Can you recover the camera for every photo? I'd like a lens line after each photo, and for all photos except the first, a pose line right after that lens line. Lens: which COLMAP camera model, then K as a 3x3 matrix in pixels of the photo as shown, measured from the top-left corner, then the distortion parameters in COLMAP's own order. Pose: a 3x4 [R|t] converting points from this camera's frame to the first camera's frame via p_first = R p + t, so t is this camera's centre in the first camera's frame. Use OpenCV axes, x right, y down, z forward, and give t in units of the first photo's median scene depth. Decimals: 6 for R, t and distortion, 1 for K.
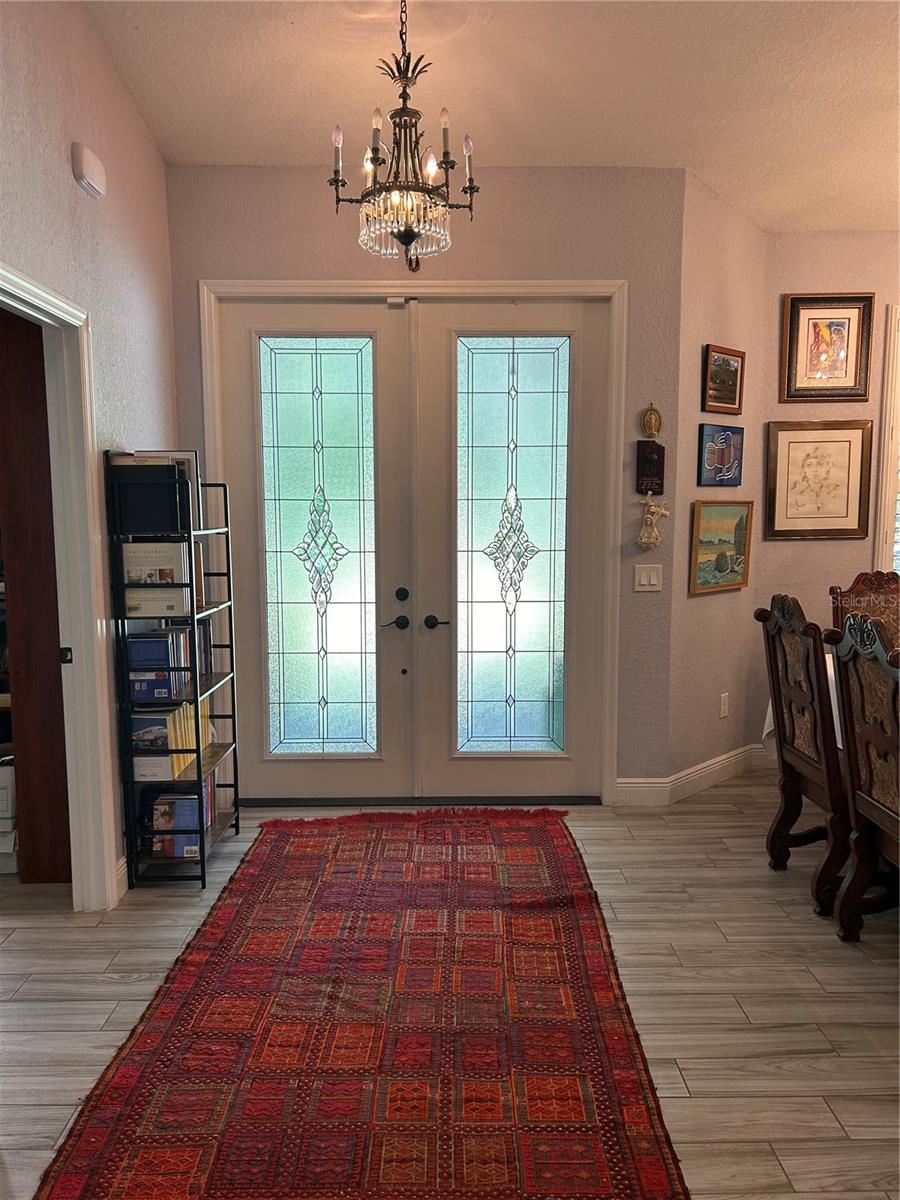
lens RADIAL K [[905.6, 0, 445.9], [0, 905.6, 599.3], [0, 0, 1]] dist [0.033702, -0.031554]
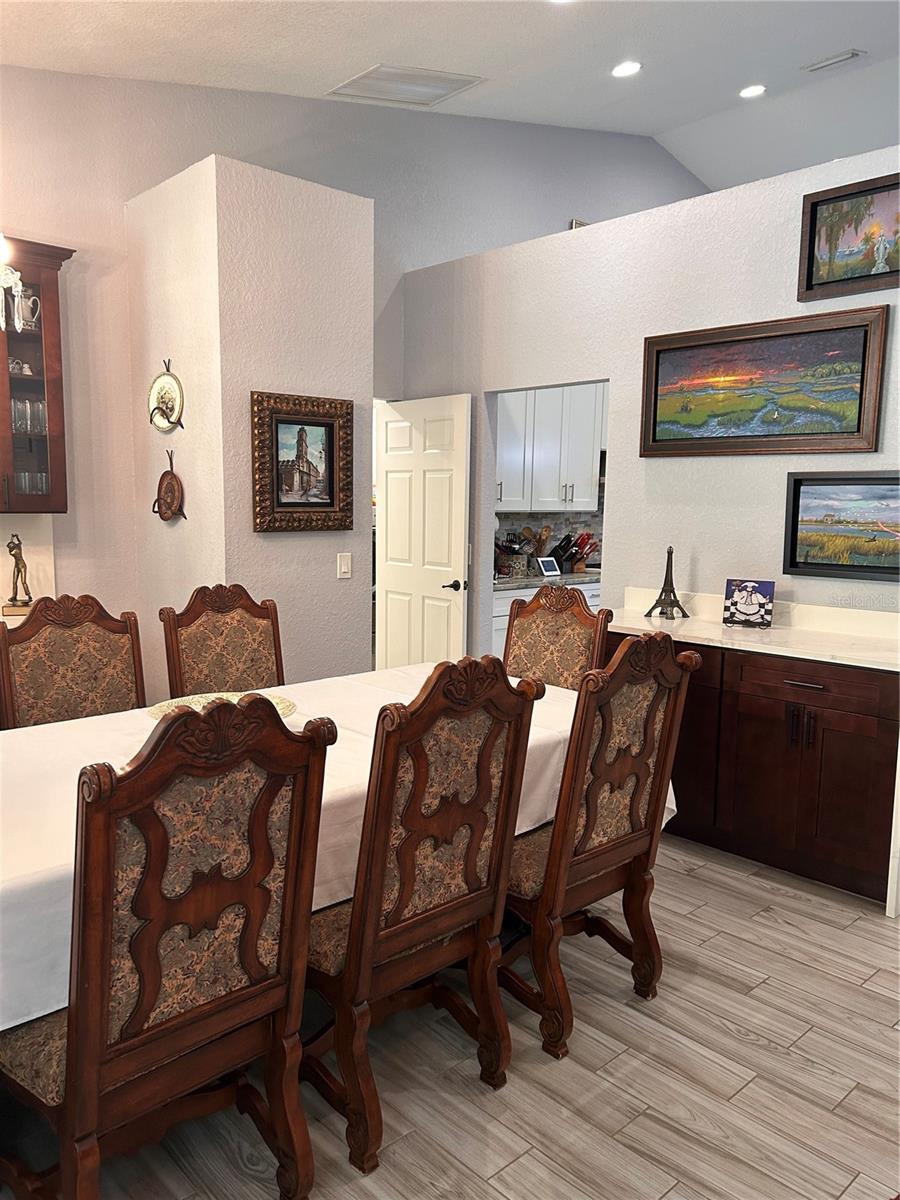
lens RADIAL K [[915.5, 0, 450.0], [0, 915.5, 600.0], [0, 0, 1]] dist [0.036820, 0.000414]
pose [[-0.686262, -0.089840, 0.721785, -0.042092], [0.061972, 0.981512, 0.181090, -0.125992], [-0.724710, 0.169006, -0.668007, 1.138918]]
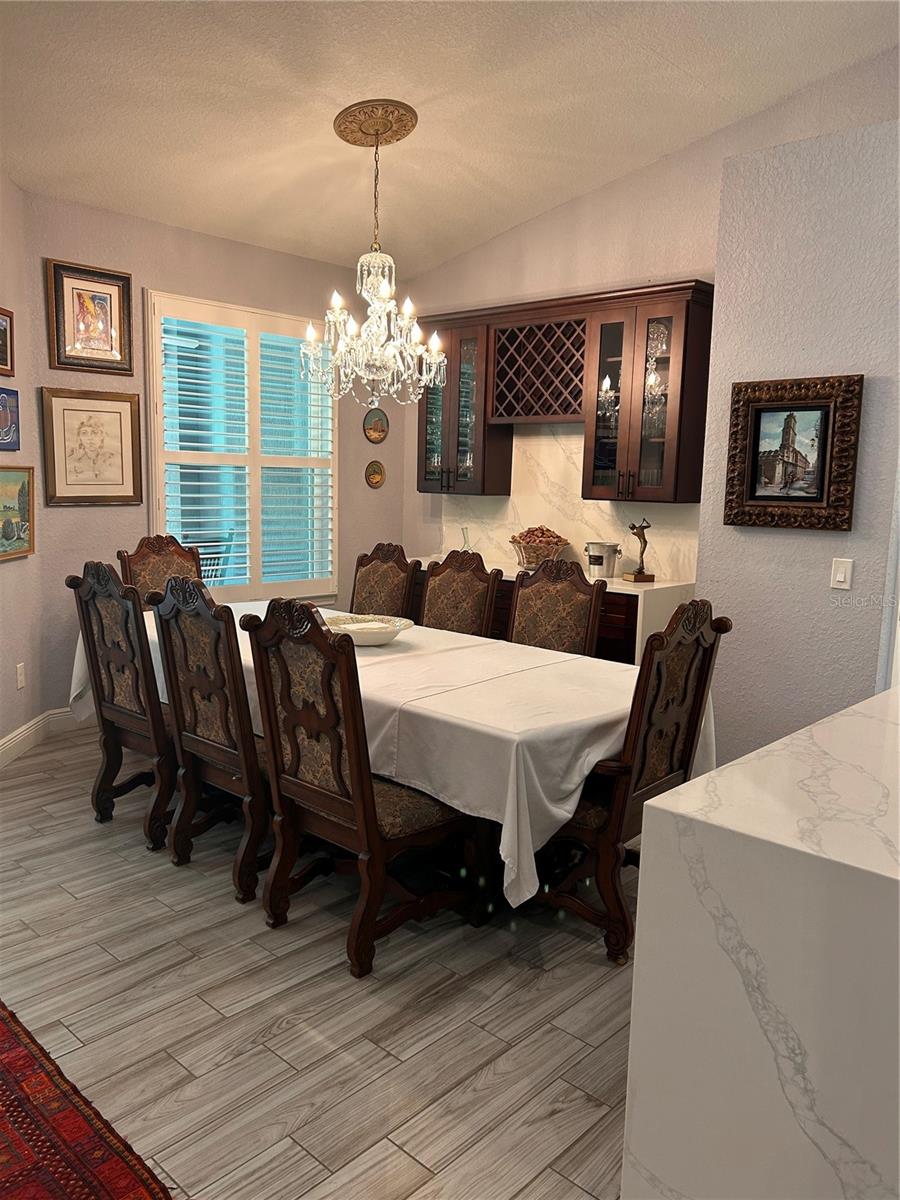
lens RADIAL K [[905.6, 0, 445.9], [0, 905.6, 599.3], [0, 0, 1]] dist [0.033702, -0.031554]
pose [[0.691197, -0.076070, 0.718651, -0.100692], [0.044818, 0.997042, 0.062432, -0.008446], [-0.721275, -0.010944, 0.692562, -0.013745]]
